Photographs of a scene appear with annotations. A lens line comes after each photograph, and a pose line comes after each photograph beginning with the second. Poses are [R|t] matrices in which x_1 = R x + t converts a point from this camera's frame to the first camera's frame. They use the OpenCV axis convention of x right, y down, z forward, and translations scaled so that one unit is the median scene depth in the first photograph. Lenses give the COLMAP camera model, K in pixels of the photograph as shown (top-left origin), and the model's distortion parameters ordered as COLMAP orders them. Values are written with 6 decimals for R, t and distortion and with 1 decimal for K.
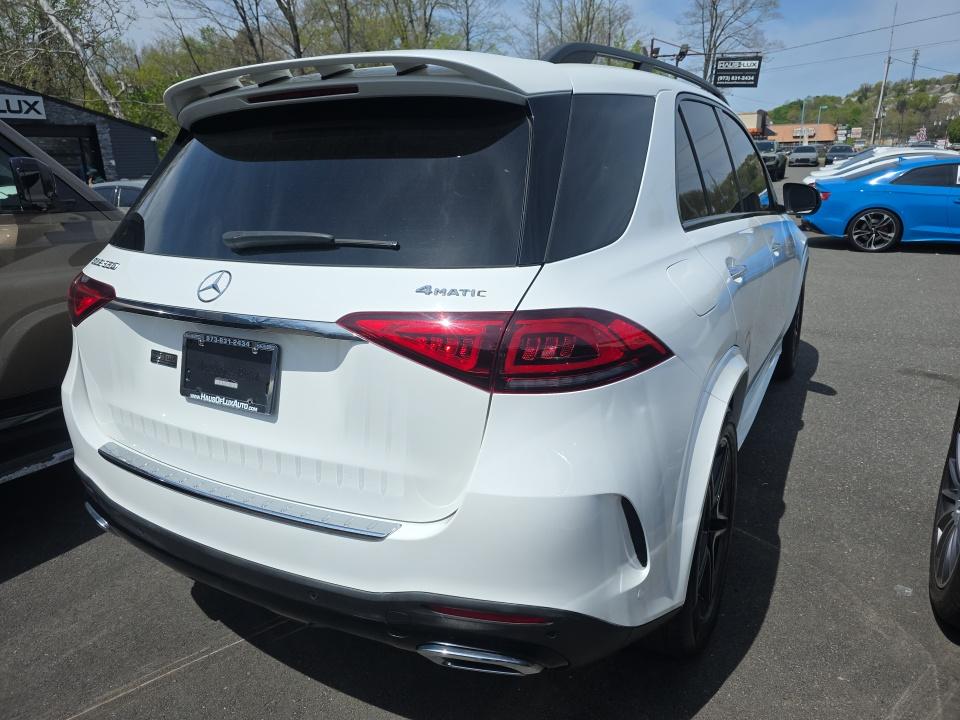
lens RADIAL K [[690.0, 0, 480.0], [0, 690.0, 360.0], [0, 0, 1]] dist [0.067046, -0.062725]
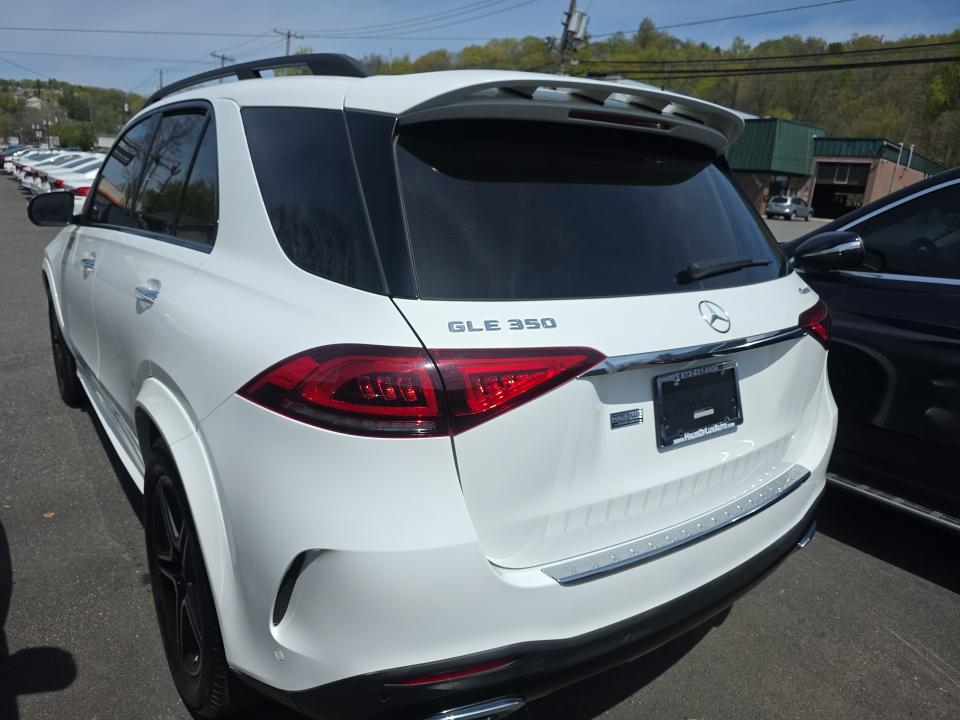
lens RADIAL K [[696.8, 0, 479.6], [0, 696.8, 372.3], [0, 0, 1]] dist [0.022879, -0.001976]
pose [[0.368335, -0.209124, 0.905868, -1.334773], [0.197155, 0.969782, 0.143713, -0.223601], [-0.908548, 0.125662, 0.398434, 0.855668]]
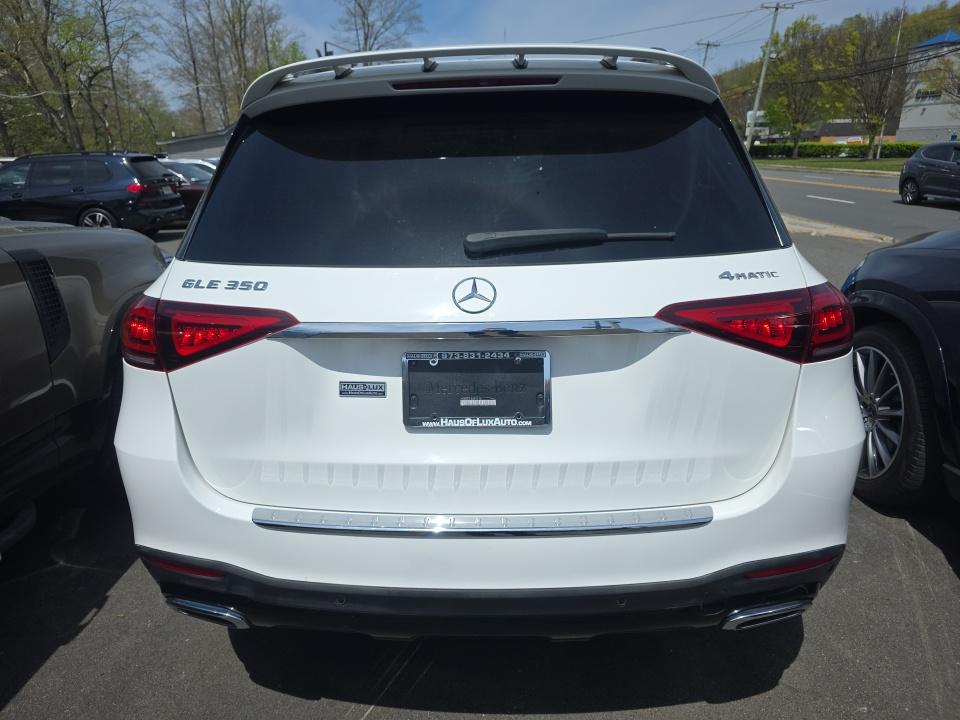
lens RADIAL K [[690.0, 0, 480.0], [0, 690.0, 360.0], [0, 0, 1]] dist [0.067046, -0.062725]
pose [[0.885053, -0.129519, 0.447109, -0.730742], [0.131304, 0.990970, 0.027149, -0.043170], [-0.446588, 0.034679, 0.894067, 0.190509]]
